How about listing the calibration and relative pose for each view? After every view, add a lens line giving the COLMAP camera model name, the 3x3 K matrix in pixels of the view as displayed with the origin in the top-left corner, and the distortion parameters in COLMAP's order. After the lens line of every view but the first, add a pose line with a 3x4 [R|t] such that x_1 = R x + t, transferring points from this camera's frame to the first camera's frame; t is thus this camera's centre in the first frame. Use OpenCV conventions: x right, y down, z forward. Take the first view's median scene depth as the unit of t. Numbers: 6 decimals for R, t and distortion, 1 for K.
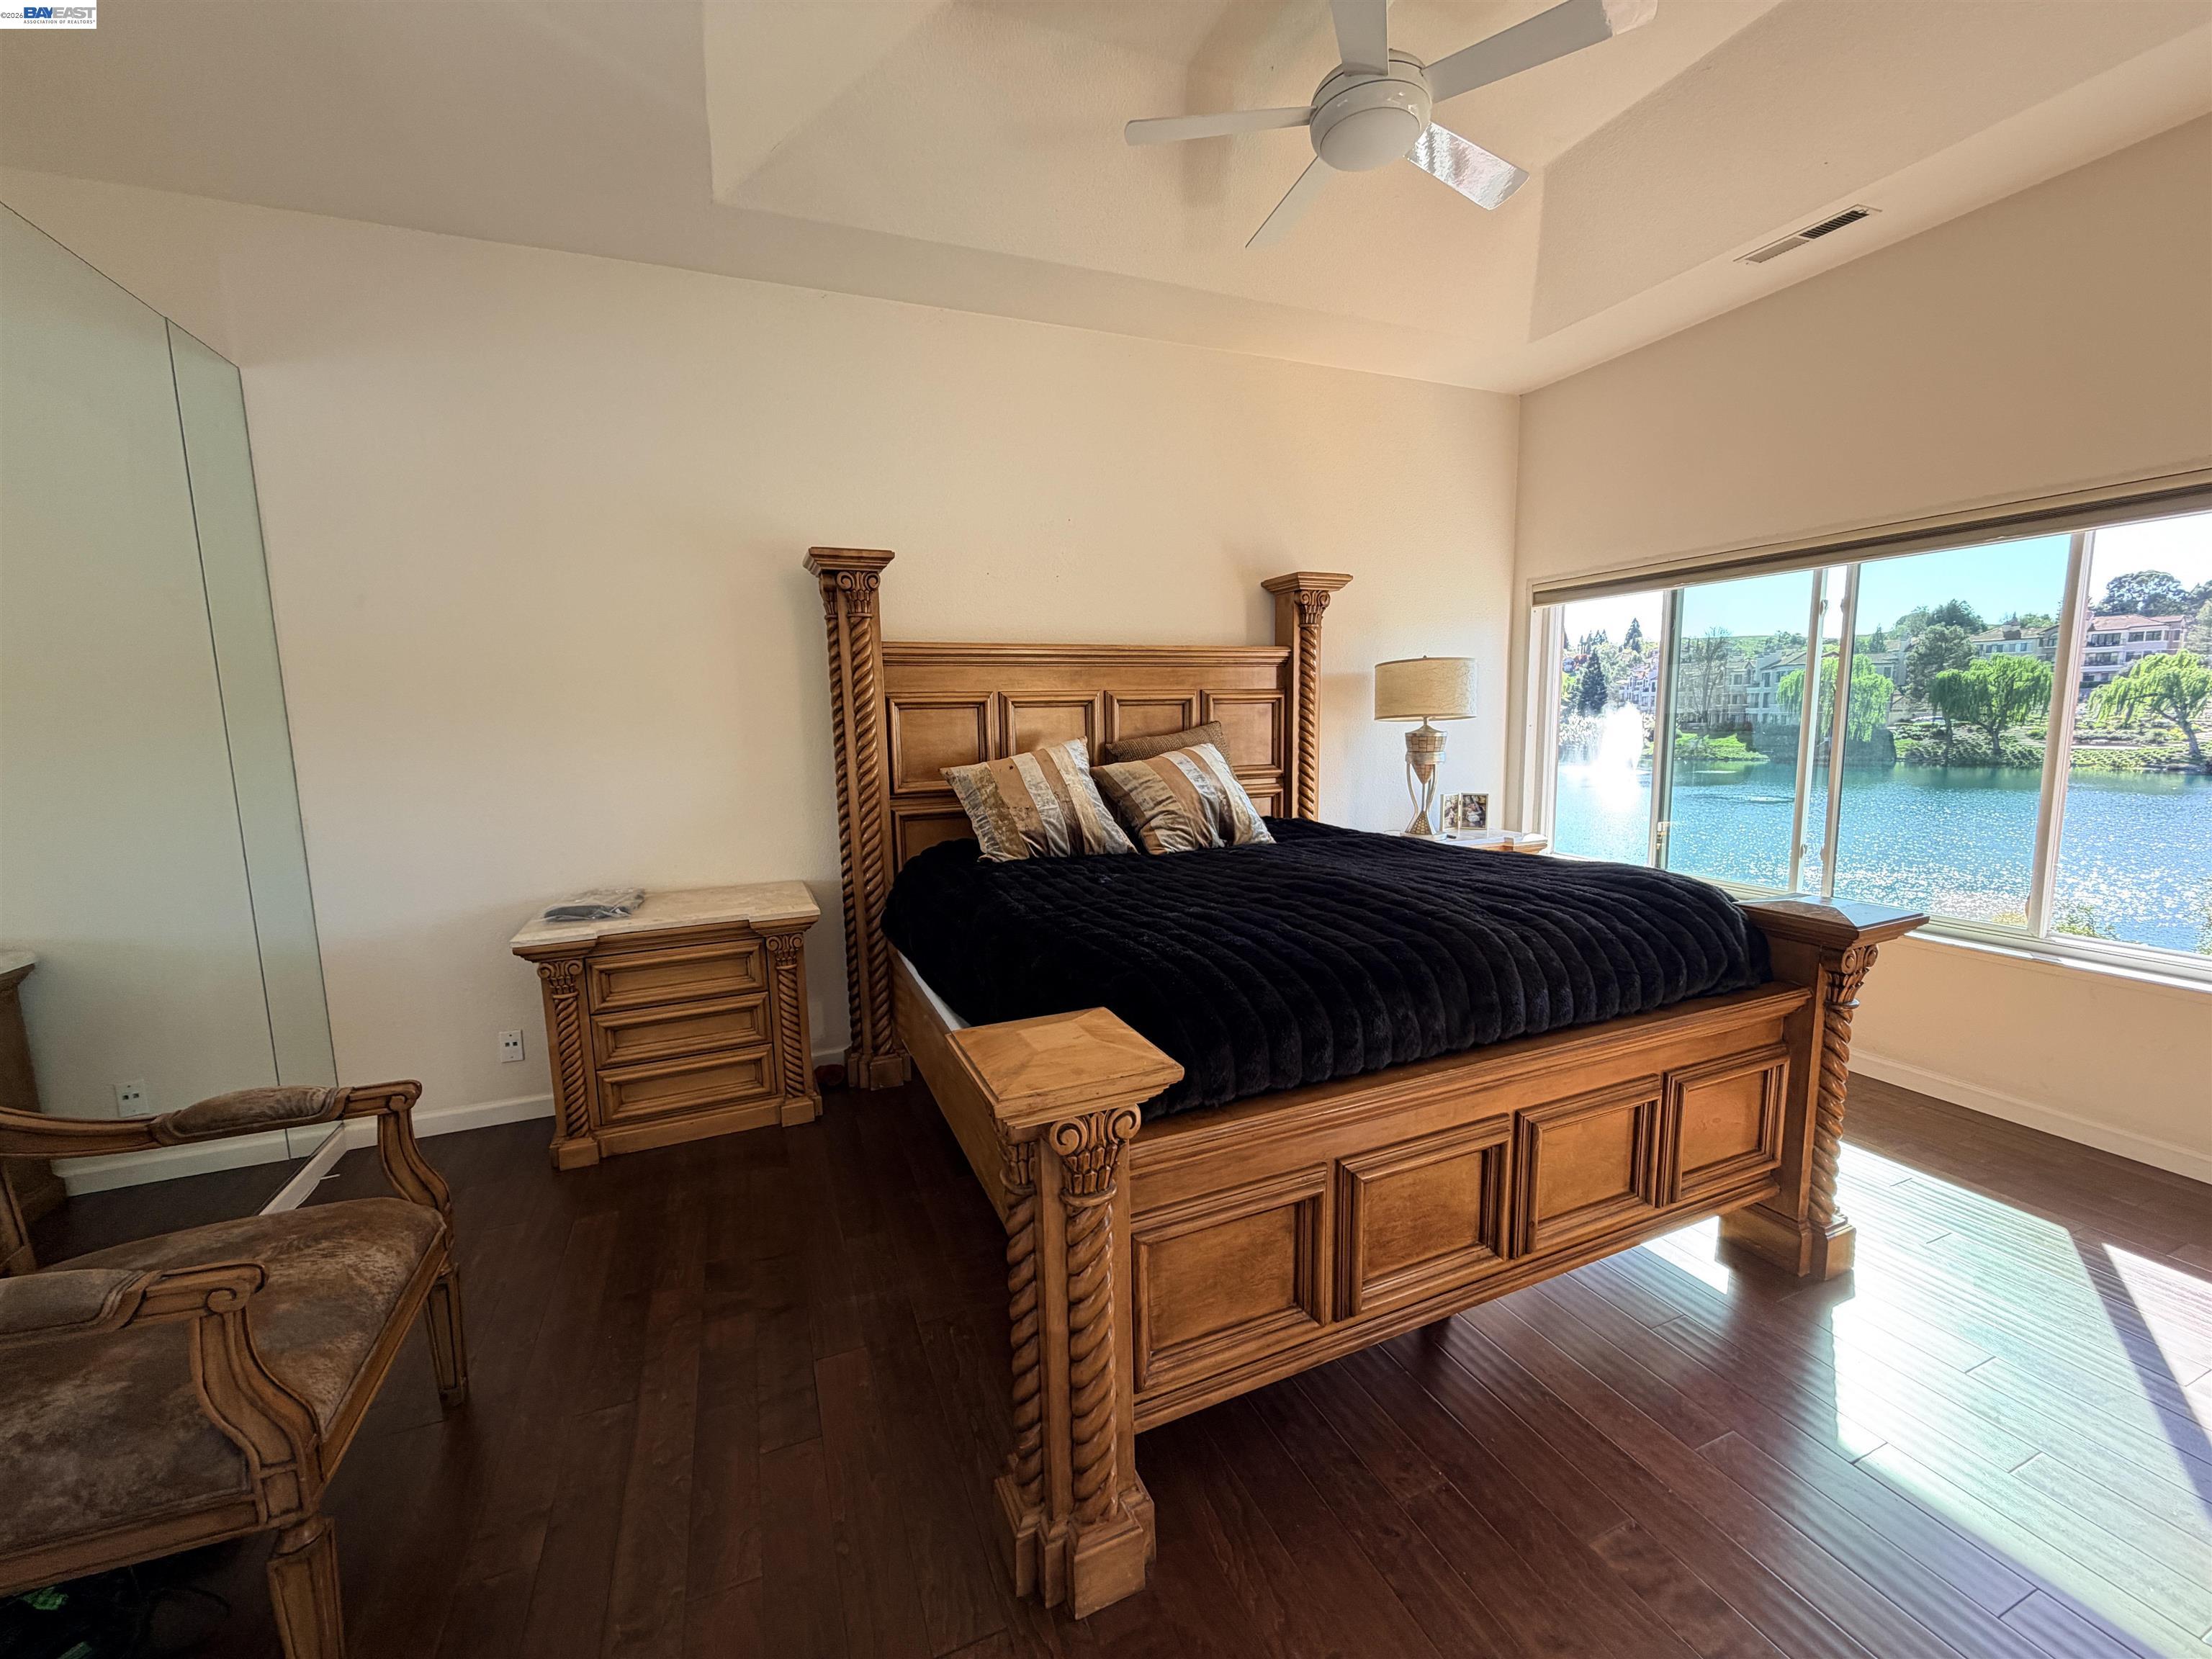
lens RADIAL K [[877.4, 0, 1100.1], [0, 877.4, 826.5], [0, 0, 1]] dist [-0.002921, 0.001412]
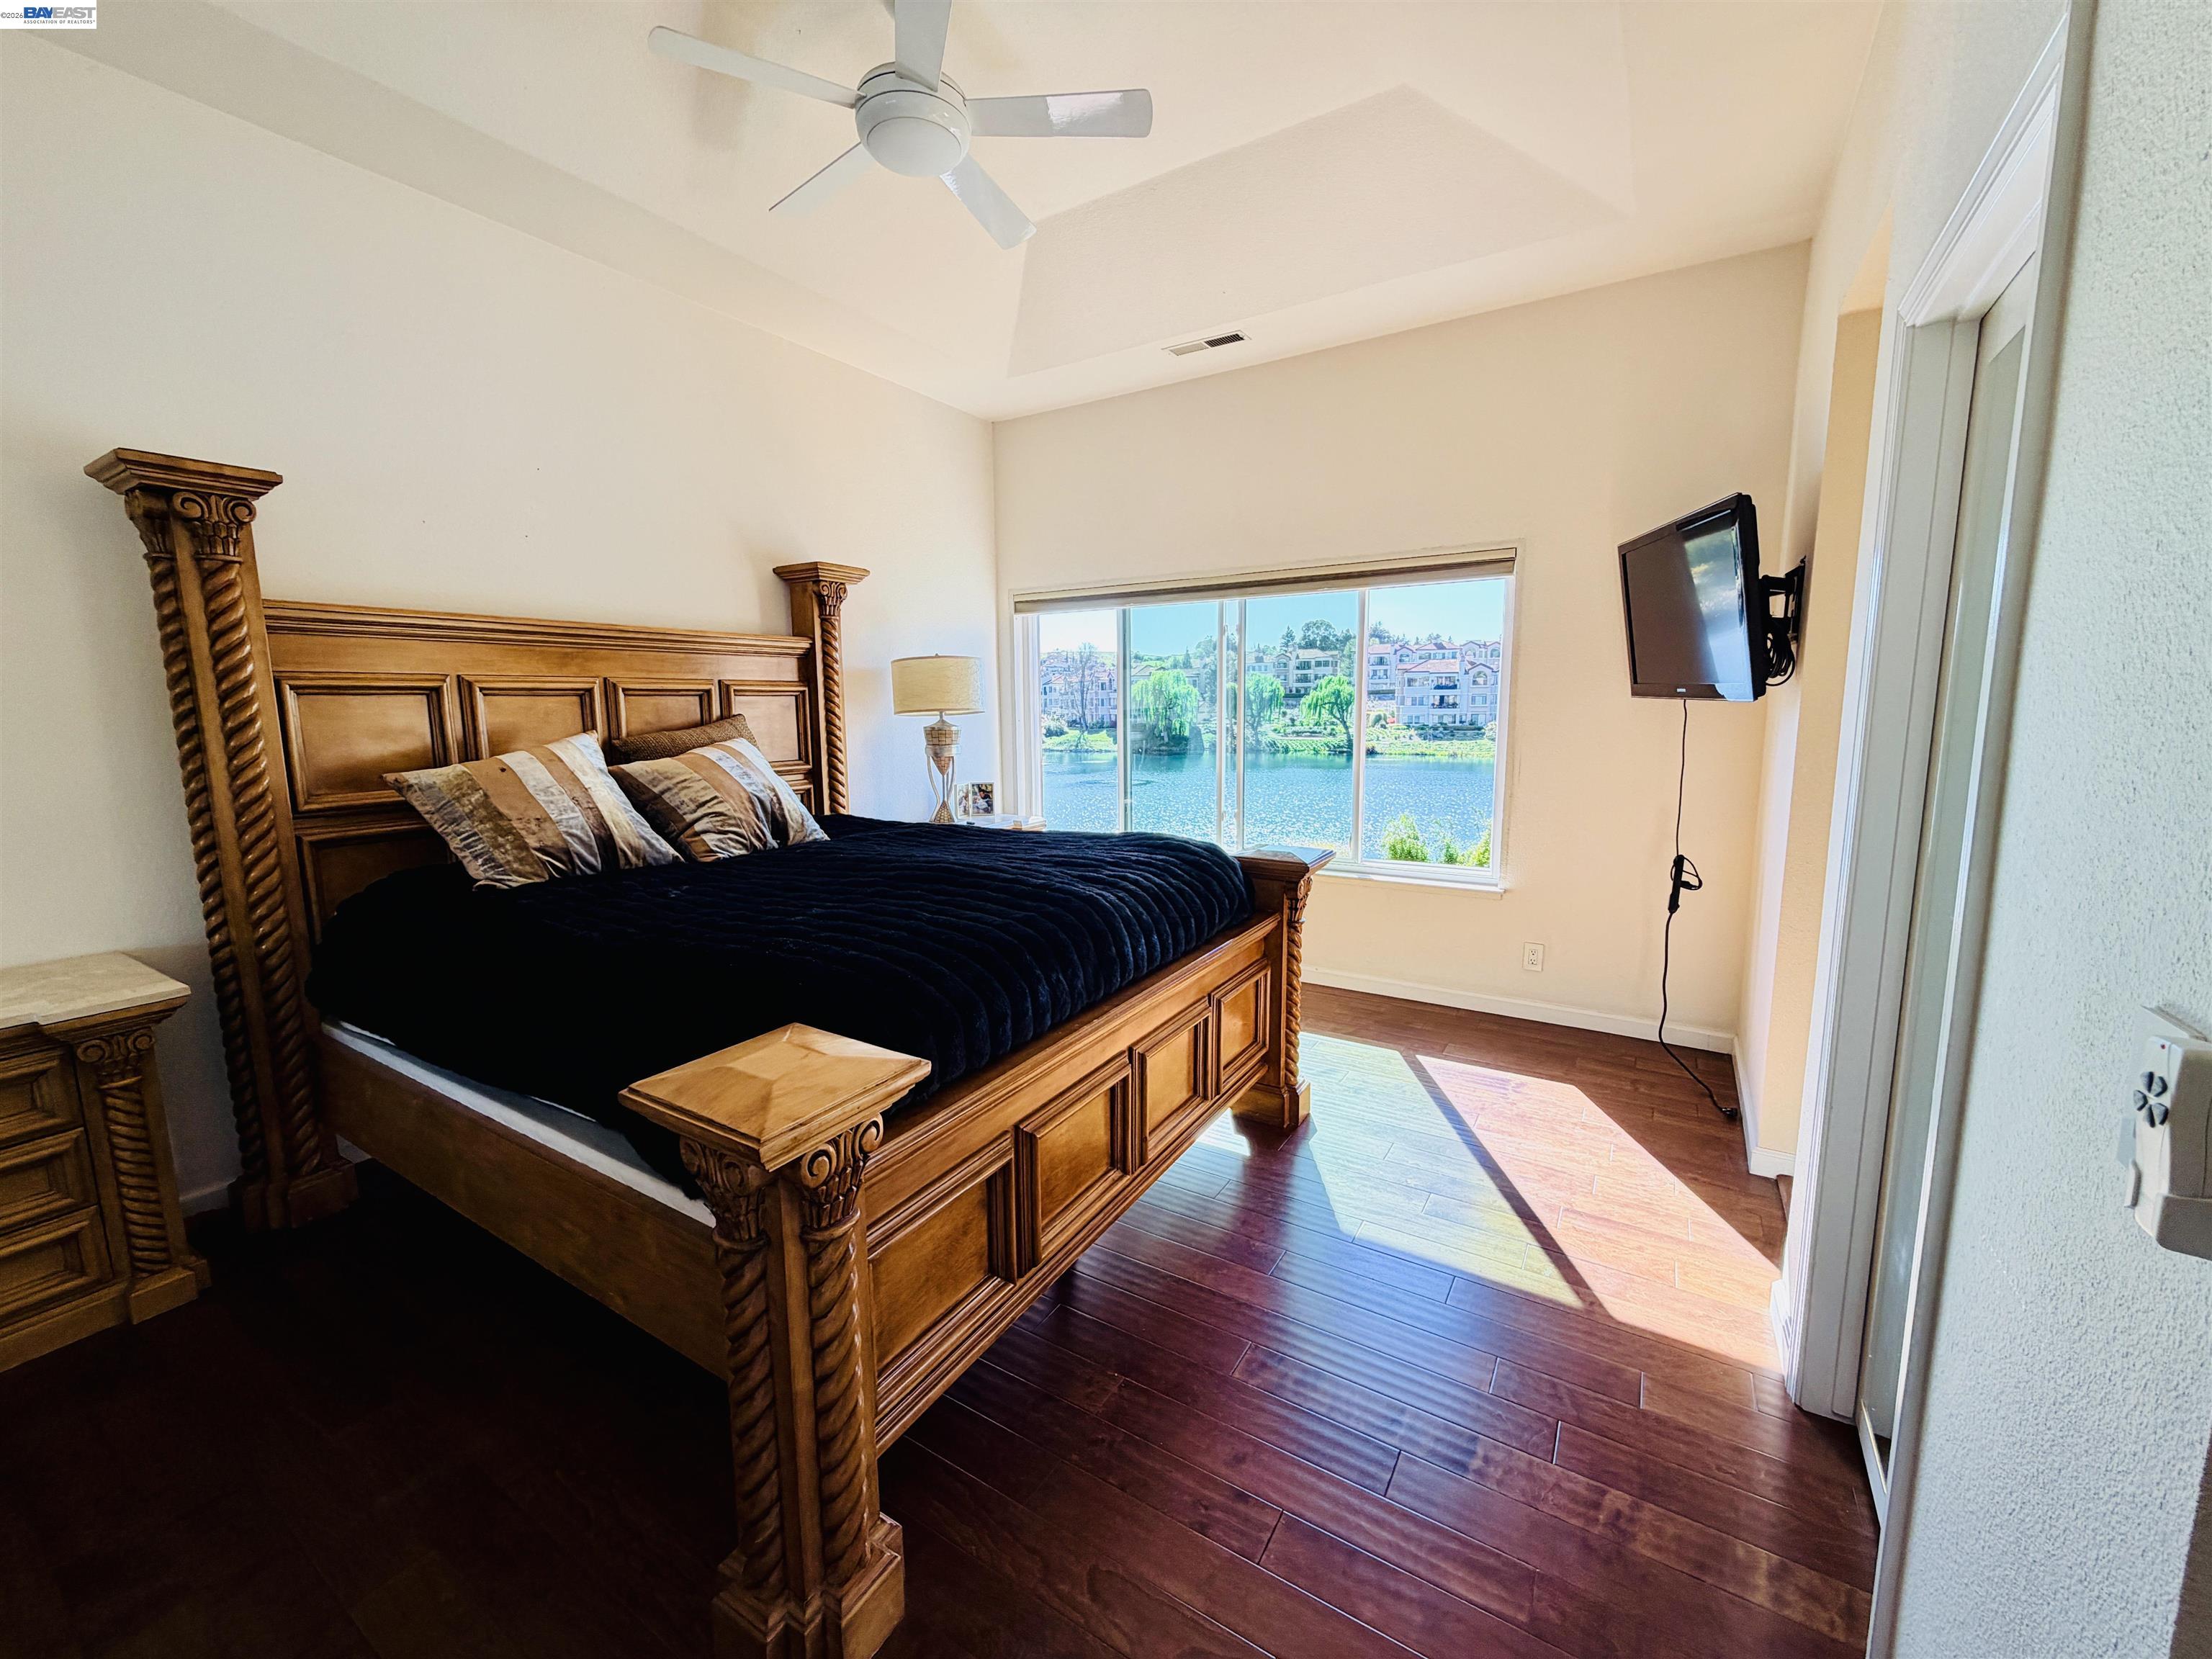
lens RADIAL K [[877.4, 0, 1092.6], [0, 877.4, 827.1], [0, 0, 1]] dist [-0.002921, 0.001412]
pose [[0.817923, -0.068094, 0.571283, -0.117151], [0.066786, 0.997496, 0.023278, 0.001920], [-0.571438, 0.019114, 0.820423, 0.037028]]
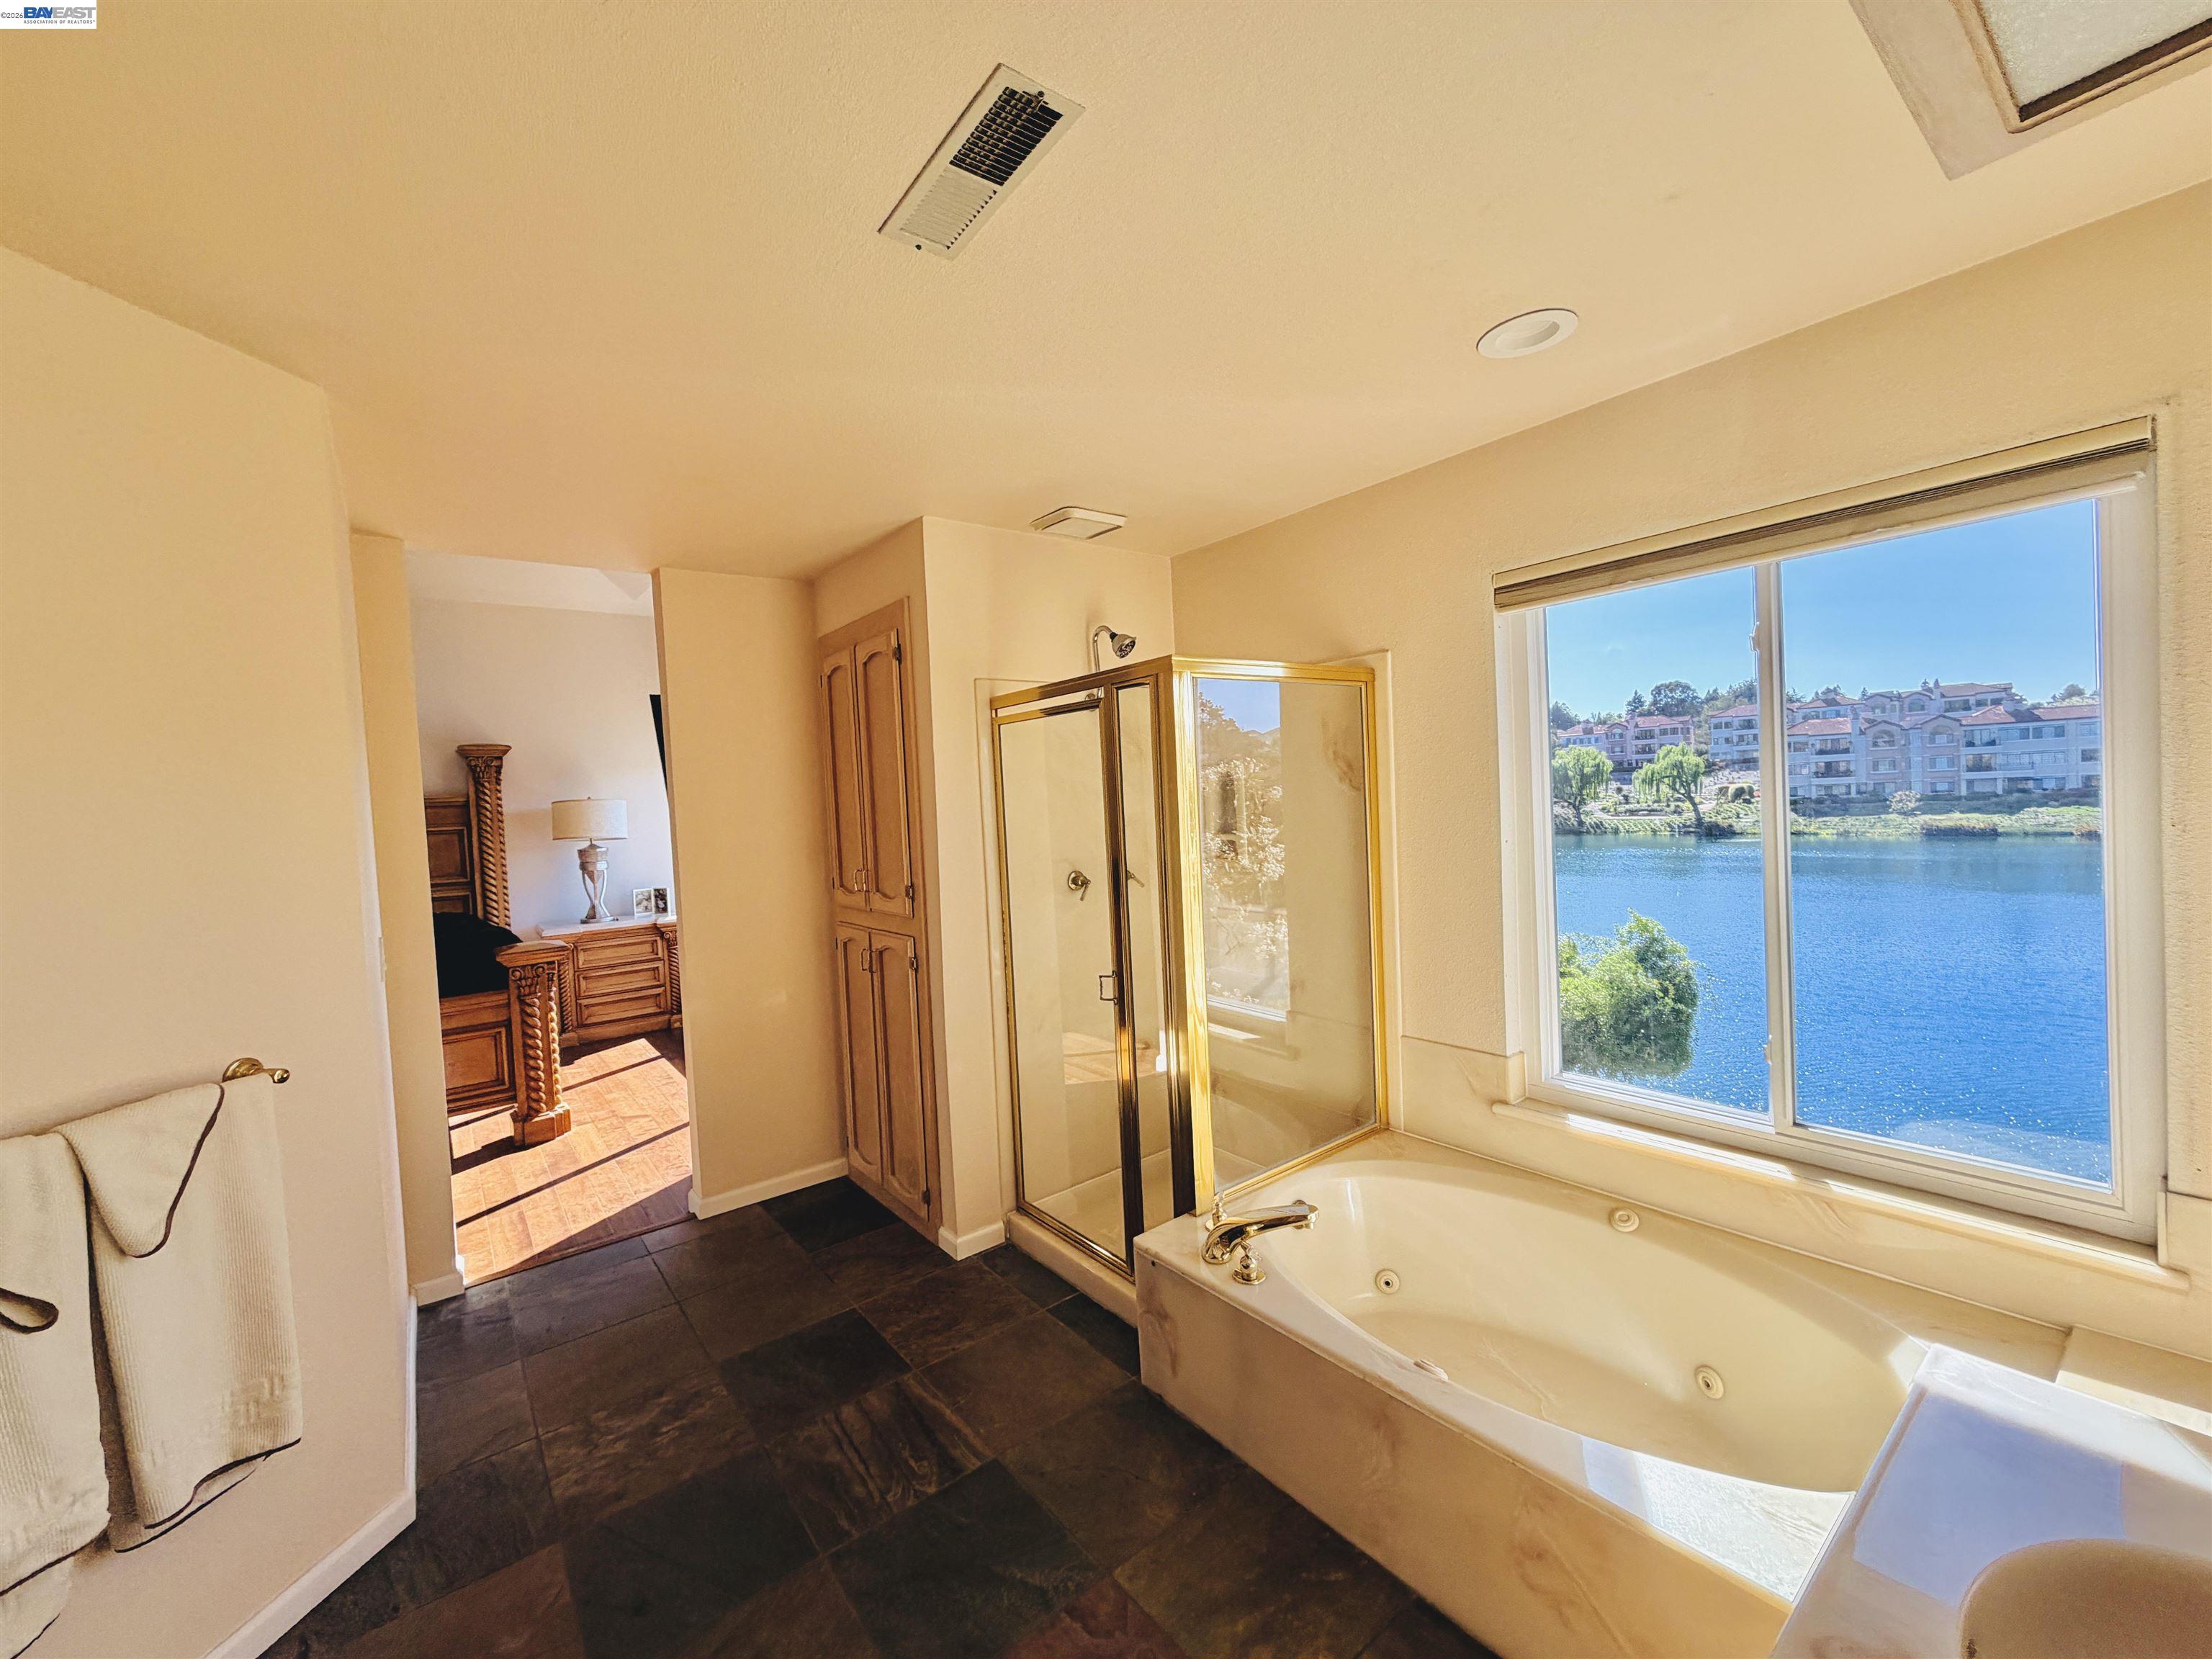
lens RADIAL K [[877.4, 0, 1101.2], [0, 877.4, 819.2], [0, 0, 1]] dist [-0.002921, 0.001412]
pose [[0.963861, -0.029559, 0.264761, 1.011782], [0.059749, 0.992493, -0.106710, 0.061546], [-0.259619, 0.118673, 0.958392, -0.786691]]
